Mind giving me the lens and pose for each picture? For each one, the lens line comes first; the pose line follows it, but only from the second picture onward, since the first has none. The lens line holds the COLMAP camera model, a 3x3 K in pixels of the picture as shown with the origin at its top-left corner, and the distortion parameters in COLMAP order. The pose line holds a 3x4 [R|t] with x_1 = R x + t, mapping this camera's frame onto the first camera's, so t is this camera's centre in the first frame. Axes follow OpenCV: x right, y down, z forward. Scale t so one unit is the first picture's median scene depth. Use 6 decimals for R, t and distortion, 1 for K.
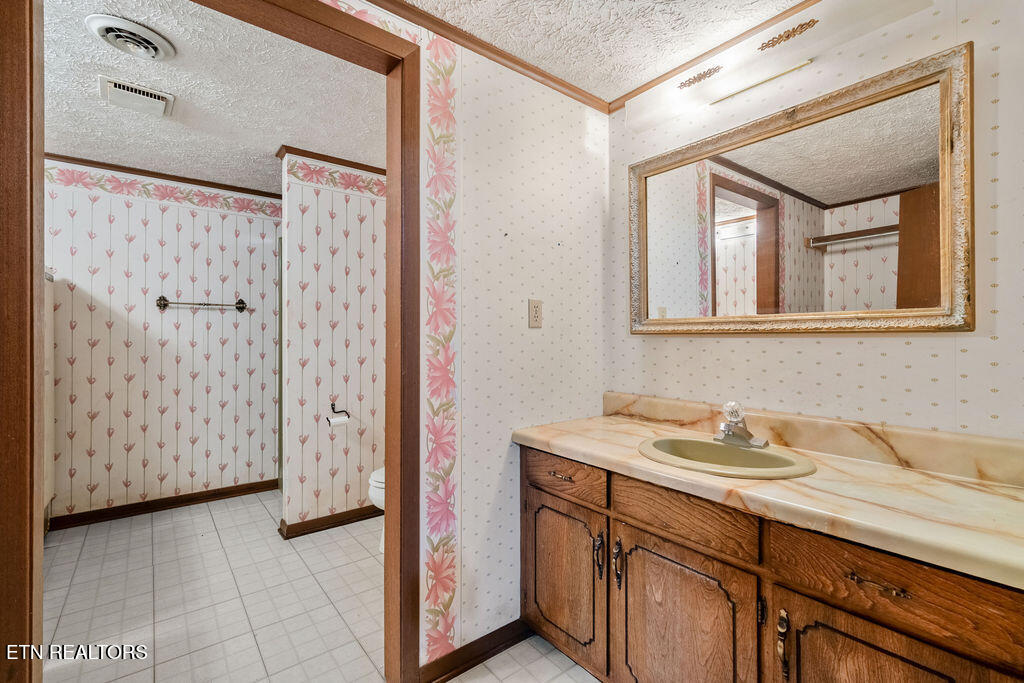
lens RADIAL K [[459.6, 0, 508.9], [0, 459.6, 335.8], [0, 0, 1]] dist [-0.007623, 0.000960]
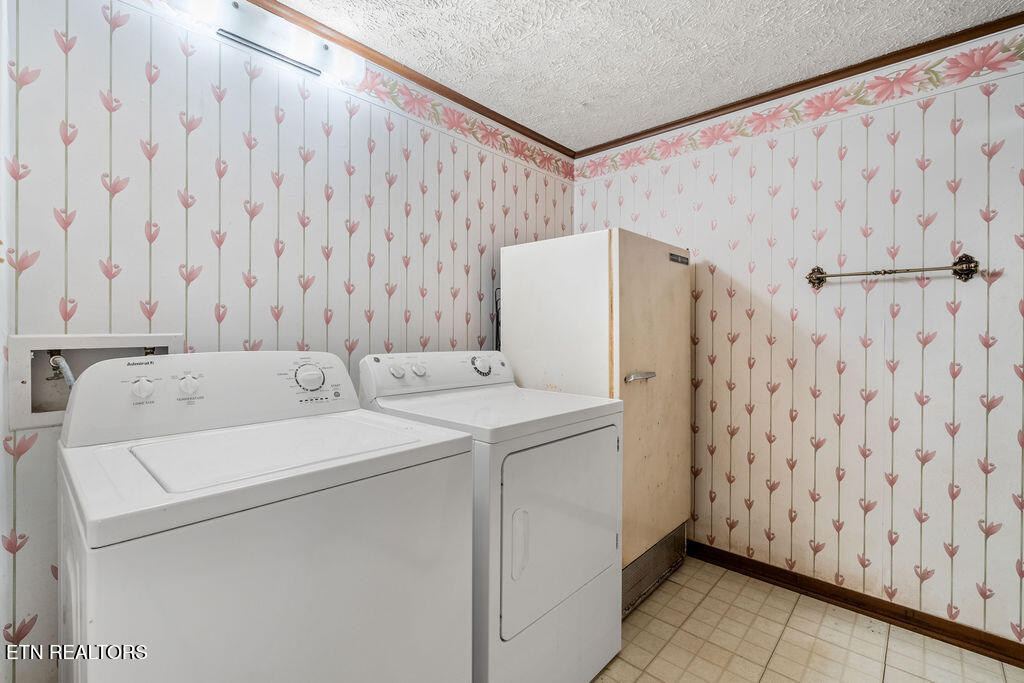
lens RADIAL K [[459.6, 0, 506.7], [0, 459.6, 331.5], [0, 0, 1]] dist [-0.007623, 0.000960]
pose [[0.162512, 0.002402, -0.986704, -0.186080], [0.001885, 0.999994, 0.002745, 0.001729], [0.986705, -0.002306, 0.162507, 0.452256]]
